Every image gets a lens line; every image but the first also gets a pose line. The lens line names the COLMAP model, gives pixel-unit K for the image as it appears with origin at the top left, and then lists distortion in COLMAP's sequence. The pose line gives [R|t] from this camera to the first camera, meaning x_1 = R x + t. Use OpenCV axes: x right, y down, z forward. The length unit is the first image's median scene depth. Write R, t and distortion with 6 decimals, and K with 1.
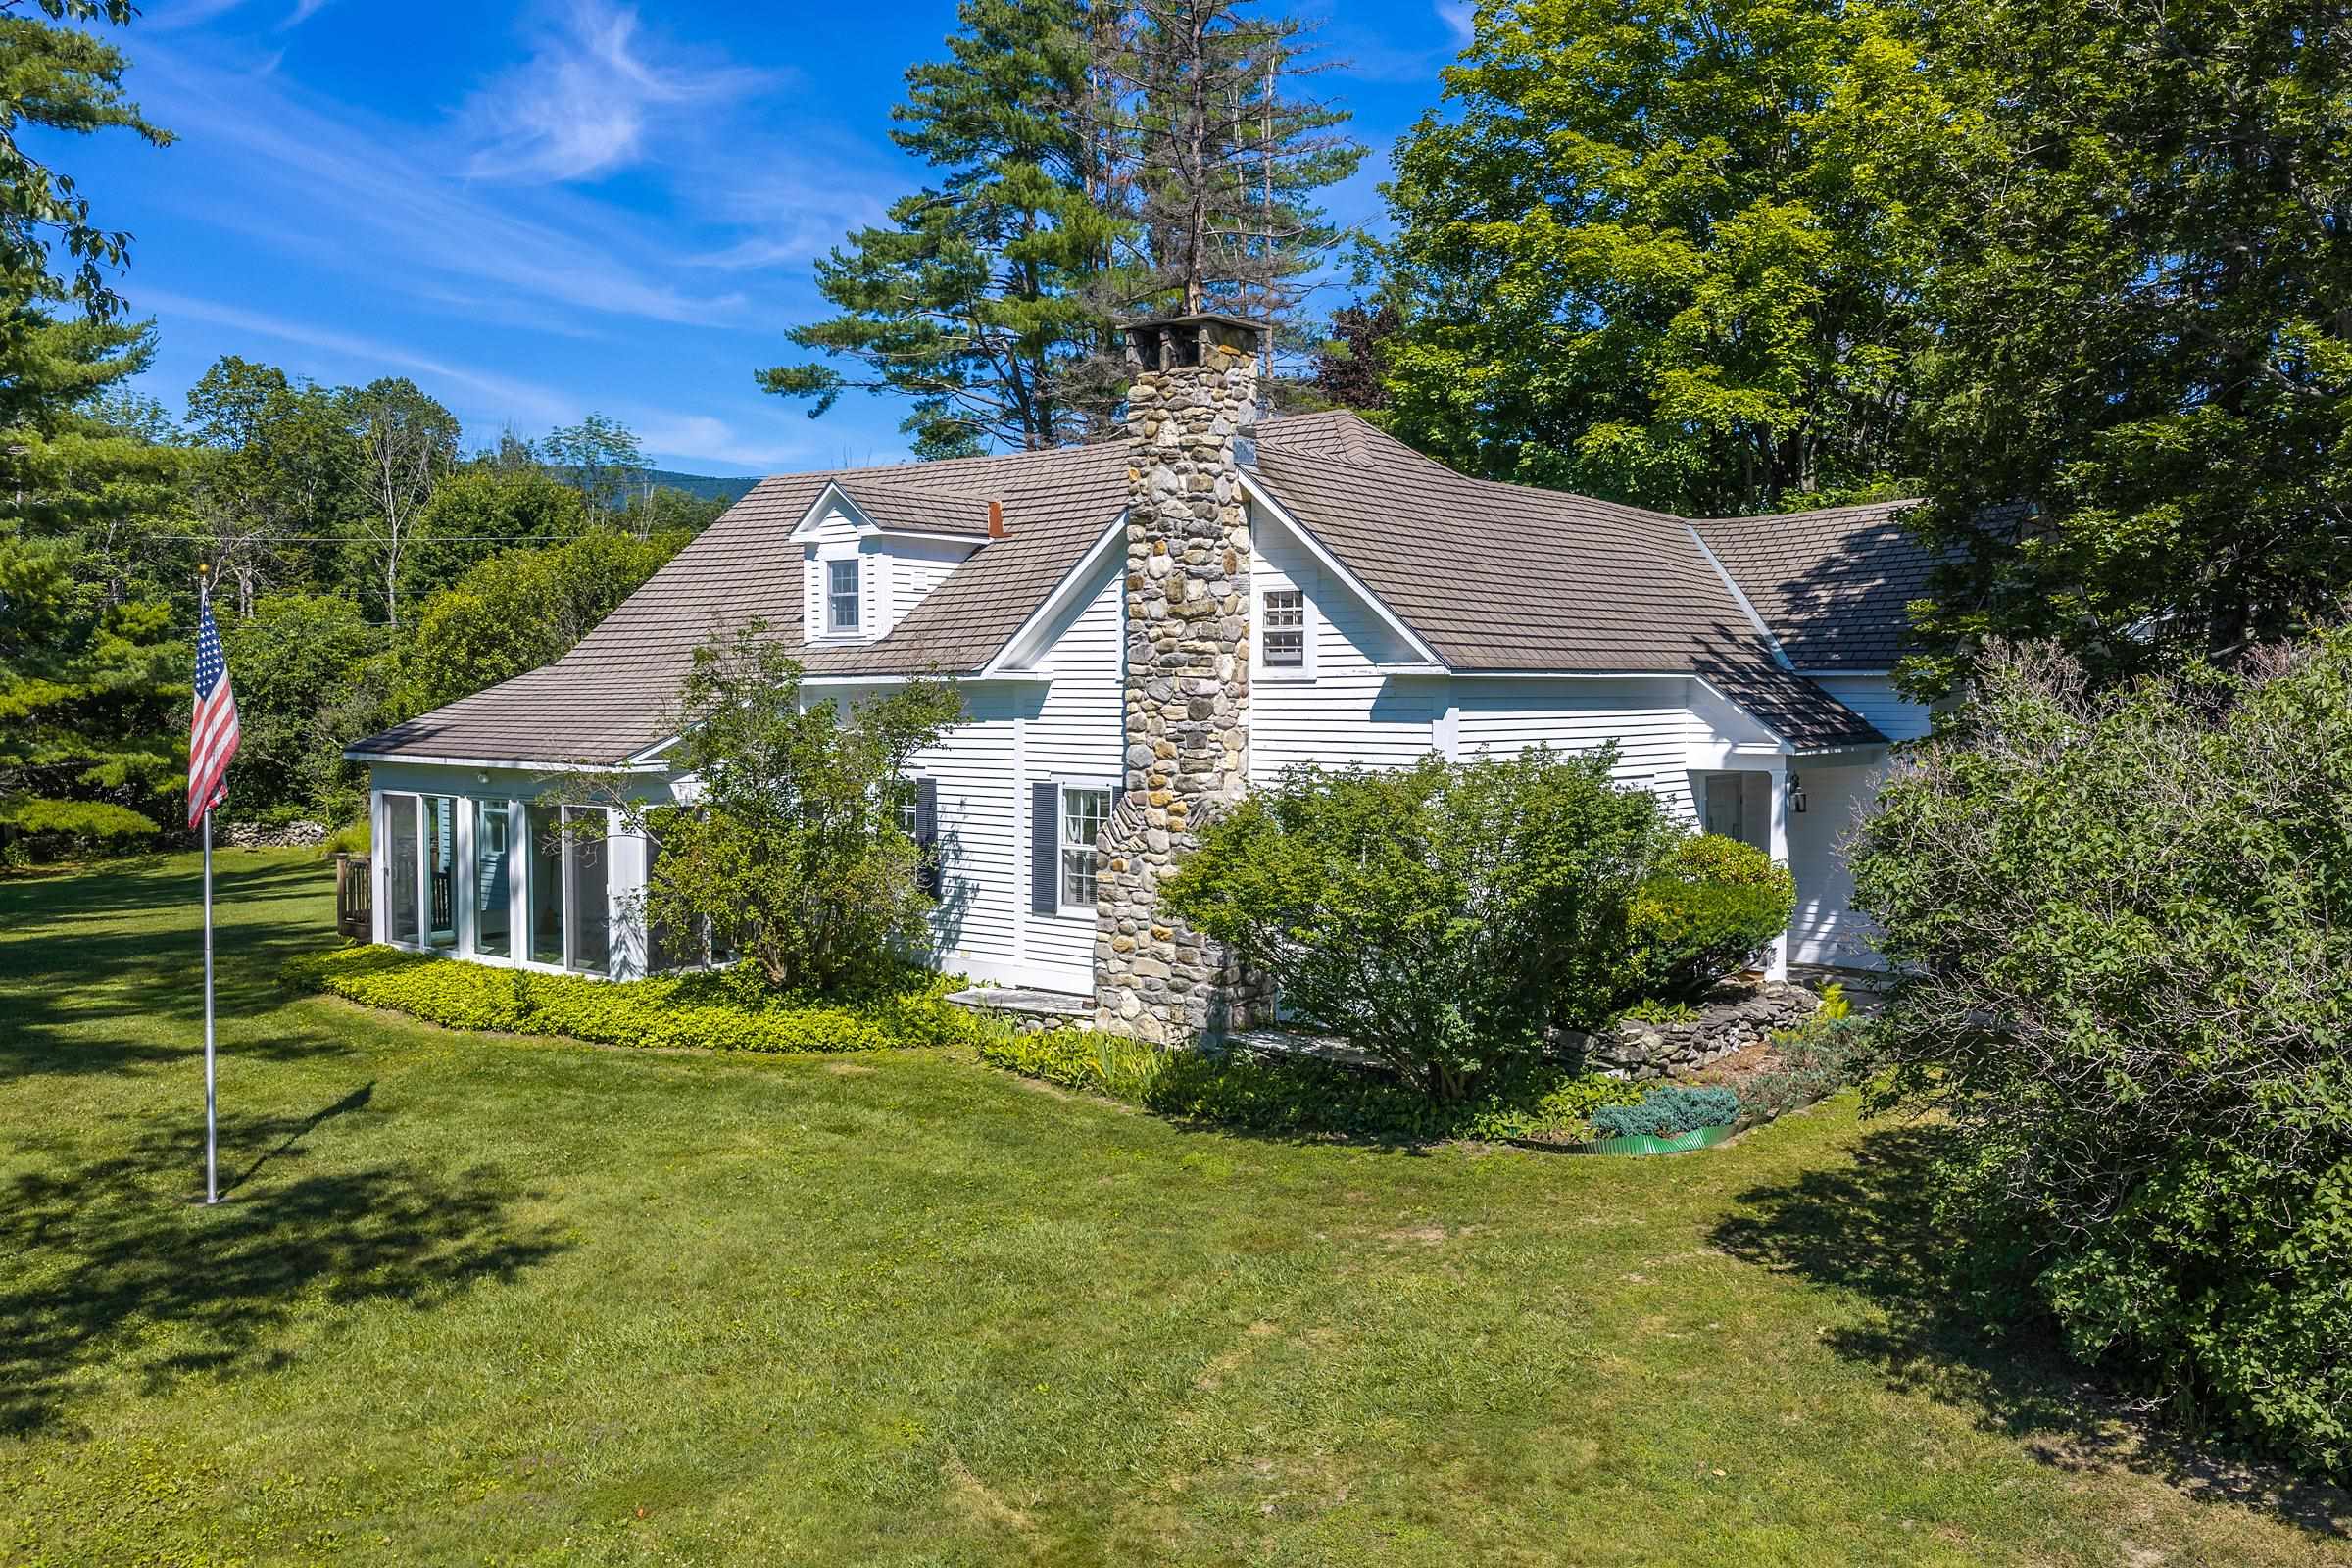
lens RADIAL K [[1903.1, 0, 1176.0], [0, 1903.1, 784.0], [0, 0, 1]] dist [0.016197, -0.019472]
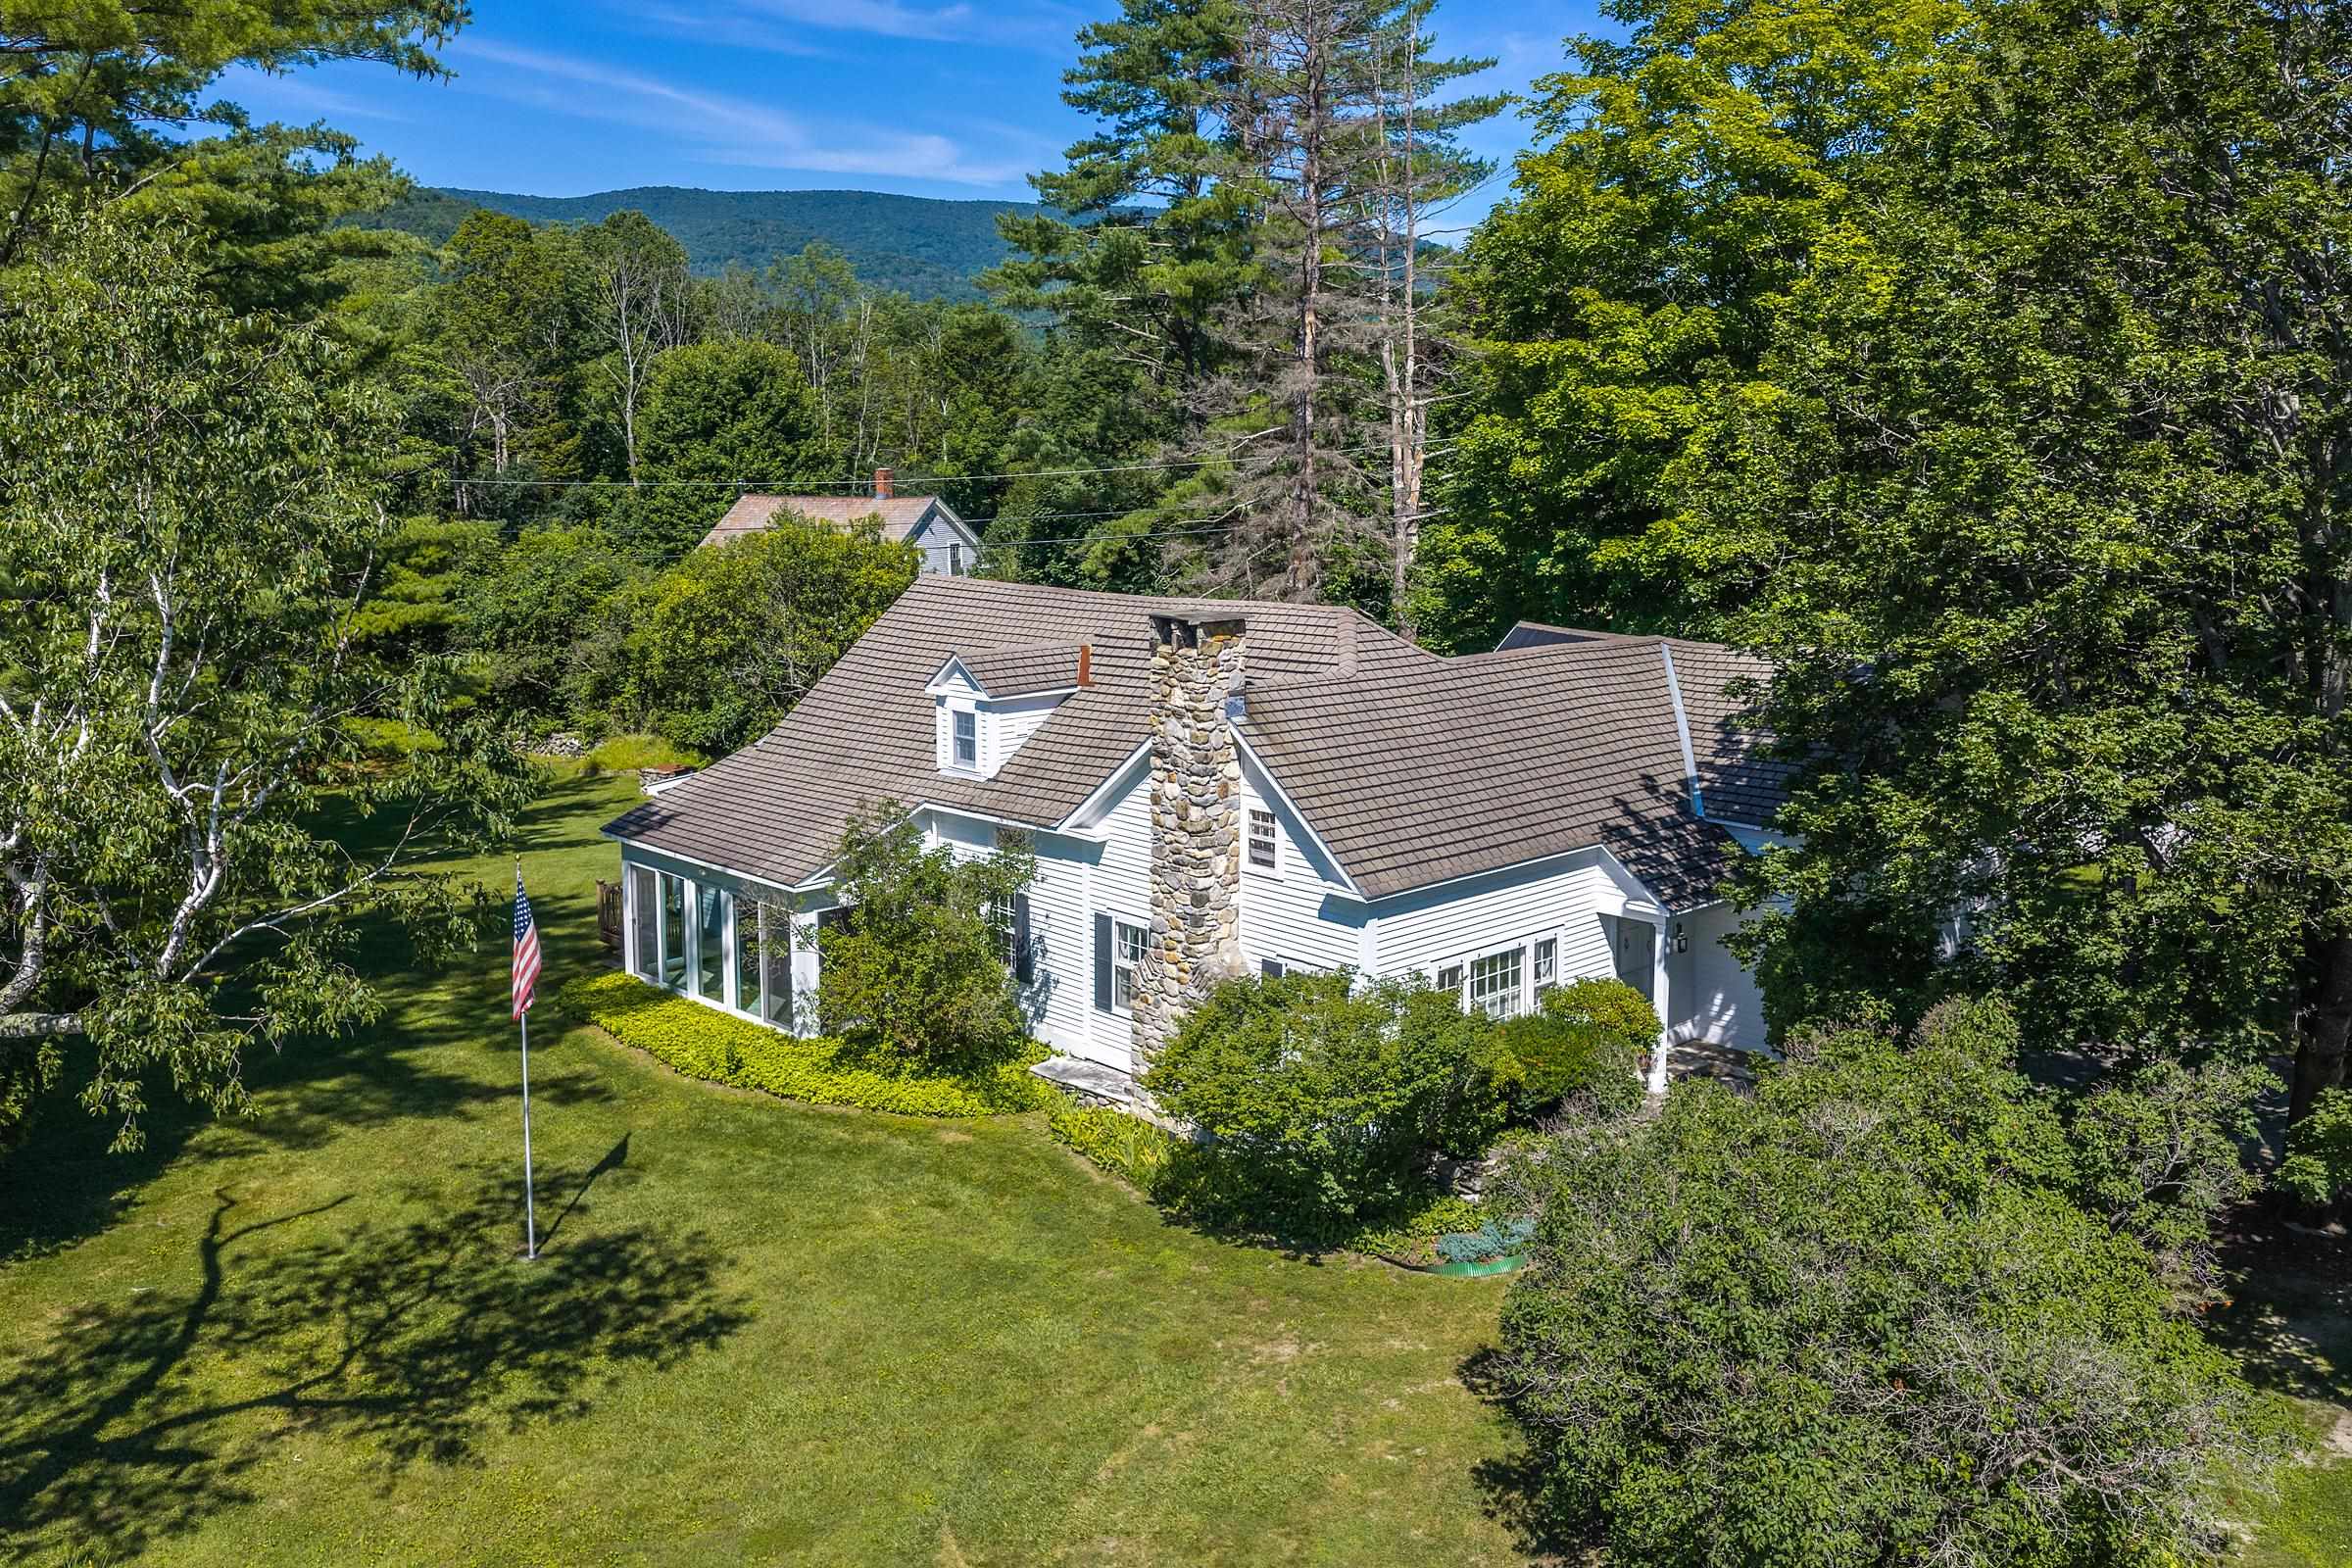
lens RADIAL K [[1962.9, 0, 1165.2], [0, 1962.9, 691.5], [0, 0, 1]] dist [0.042187, -0.111481]
pose [[0.991927, 0.011936, -0.126245, 0.163208], [-0.001083, 0.996322, 0.085687, -0.305535], [0.126804, -0.084859, 0.988291, -0.386555]]
